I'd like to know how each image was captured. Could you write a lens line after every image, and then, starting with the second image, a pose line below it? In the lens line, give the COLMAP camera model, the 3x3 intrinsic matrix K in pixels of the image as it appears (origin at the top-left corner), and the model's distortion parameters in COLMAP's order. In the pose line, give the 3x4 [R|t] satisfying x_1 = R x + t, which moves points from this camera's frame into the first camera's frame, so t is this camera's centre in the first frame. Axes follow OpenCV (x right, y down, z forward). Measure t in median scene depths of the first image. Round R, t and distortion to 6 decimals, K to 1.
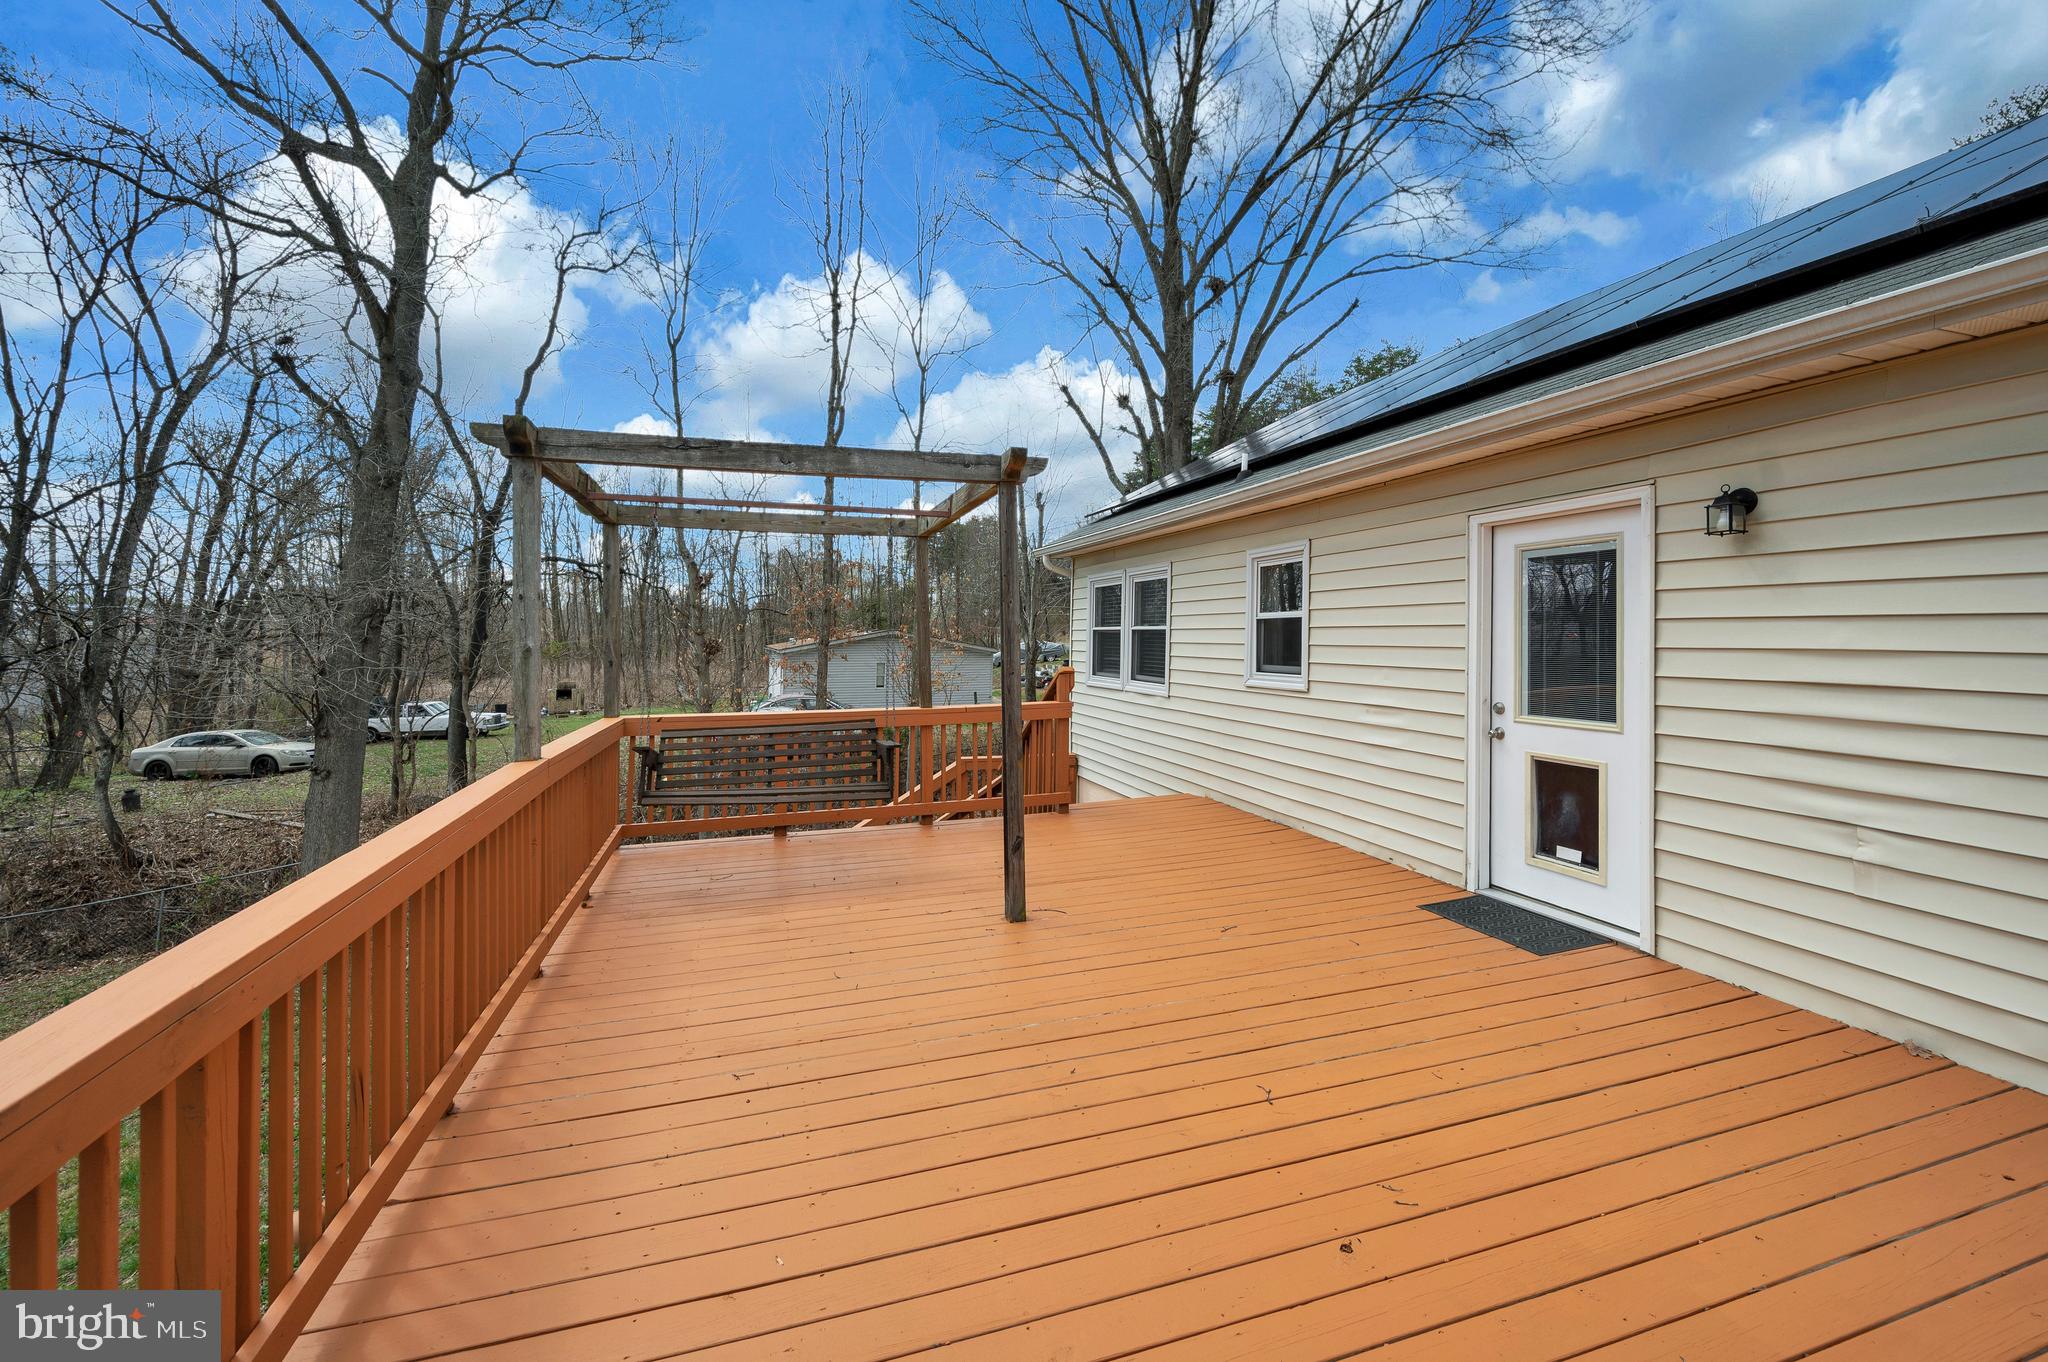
lens RADIAL K [[864.6, 0, 1024.6], [0, 864.6, 597.0], [0, 0, 1]] dist [-0.000094, -0.000120]
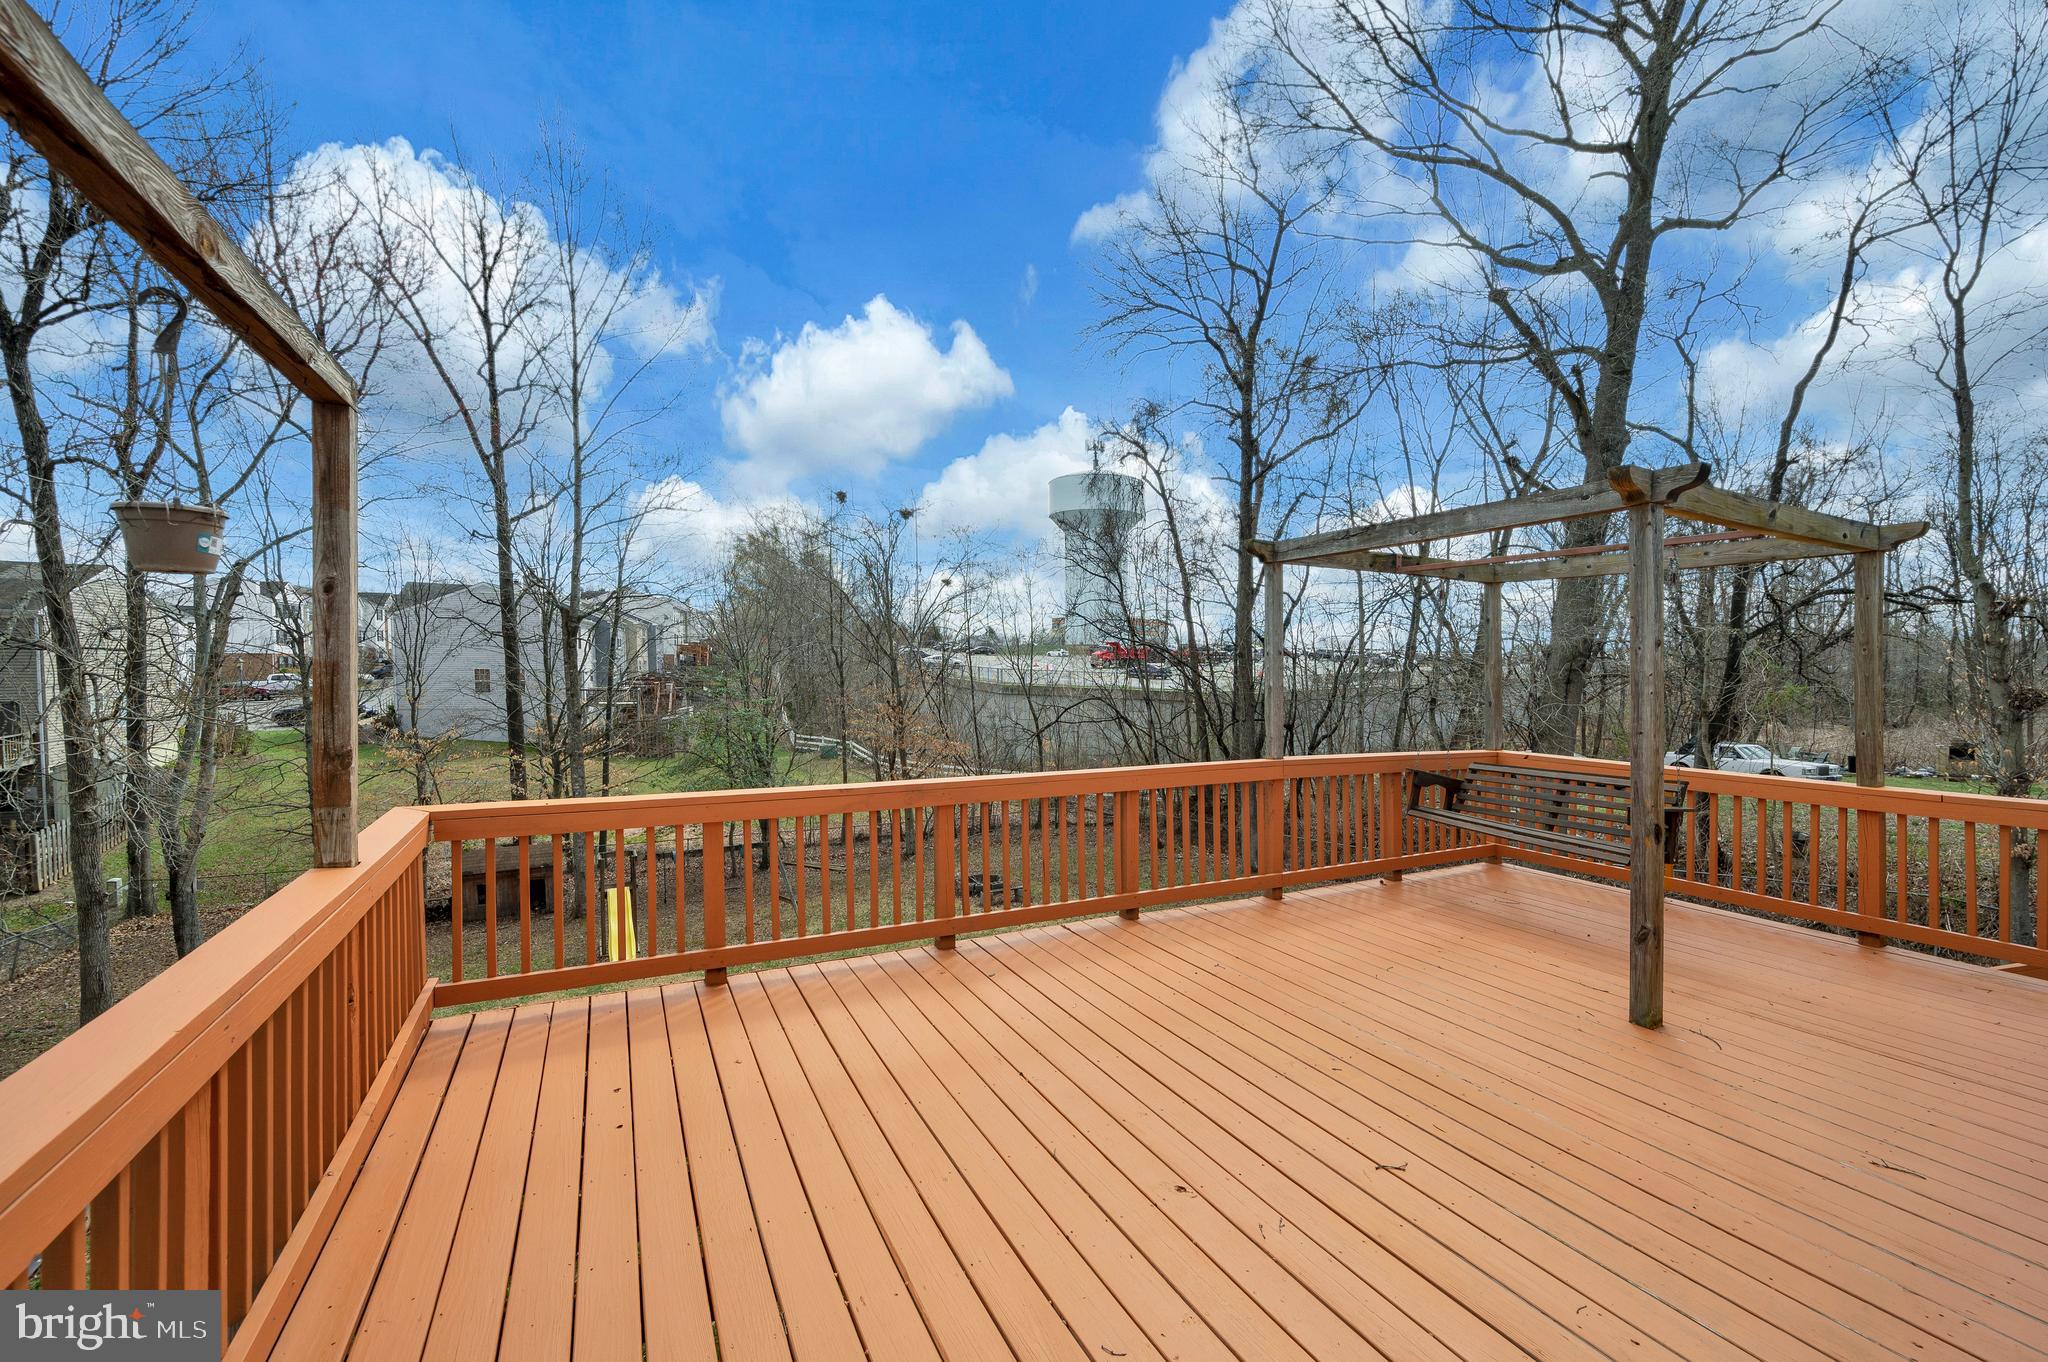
lens RADIAL K [[821.8, 0, 1026.1], [0, 821.8, 669.5], [0, 0, 1]] dist [-0.000175, 0.000101]
pose [[0.164241, 0.008598, -0.986383, 0.785666], [0.027440, 0.999535, 0.013282, -0.000314], [0.986039, -0.029248, 0.163929, 0.328388]]
